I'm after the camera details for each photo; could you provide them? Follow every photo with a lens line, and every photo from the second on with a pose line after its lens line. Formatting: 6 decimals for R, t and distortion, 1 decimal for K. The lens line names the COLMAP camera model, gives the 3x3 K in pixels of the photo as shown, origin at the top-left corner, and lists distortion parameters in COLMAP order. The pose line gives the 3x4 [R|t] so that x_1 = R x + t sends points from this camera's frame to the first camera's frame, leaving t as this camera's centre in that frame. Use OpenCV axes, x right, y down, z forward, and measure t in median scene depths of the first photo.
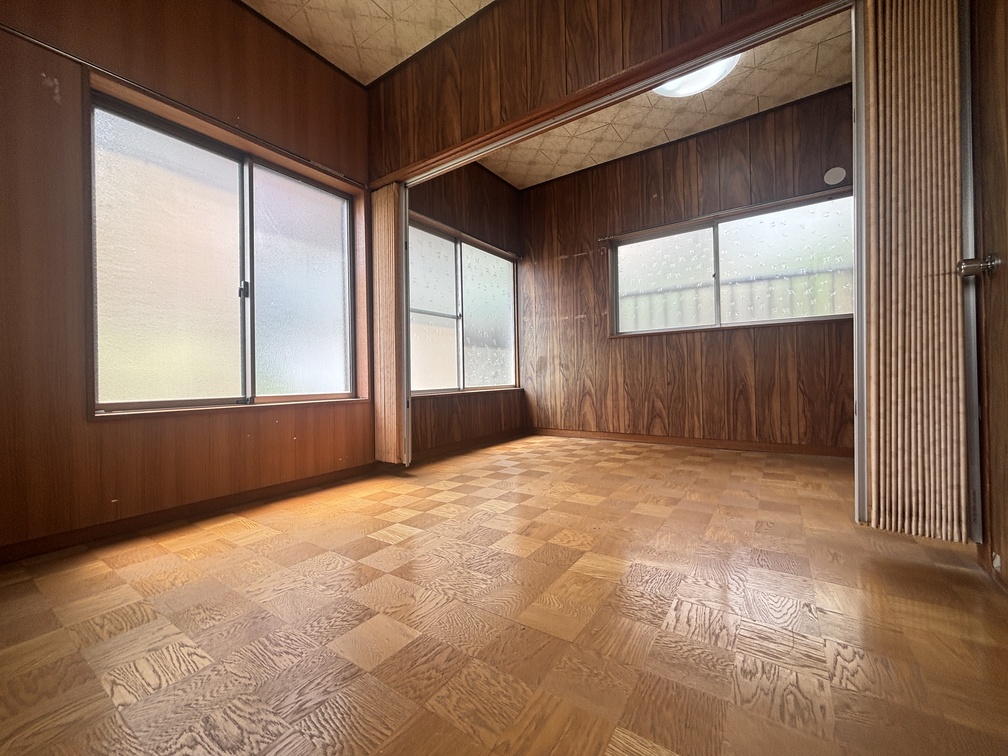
lens RADIAL K [[408.9, 0, 499.3], [0, 408.9, 377.1], [0, 0, 1]] dist [0.011558, -0.000179]
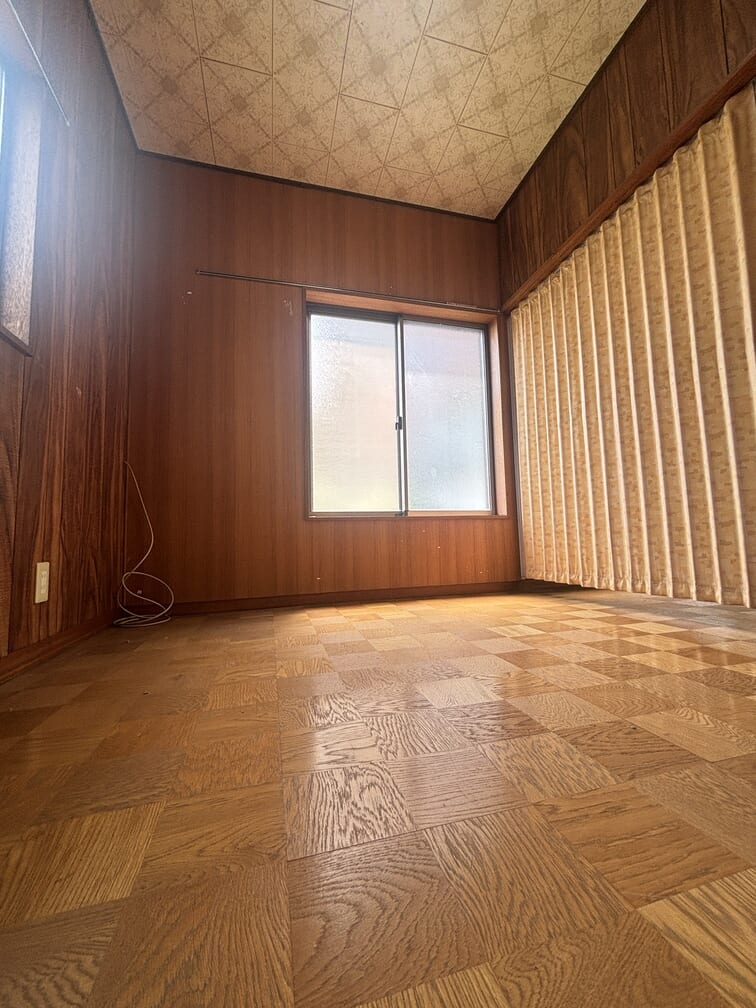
lens RADIAL K [[408.9, 0, 382.0], [0, 408.9, 503.9], [0, 0, 1]] dist [0.011558, -0.000179]
pose [[0.765679, -0.062412, -0.640188, 0.102690], [0.013545, 0.996625, -0.080962, 0.124541], [0.643080, 0.053320, 0.763940, 0.052888]]
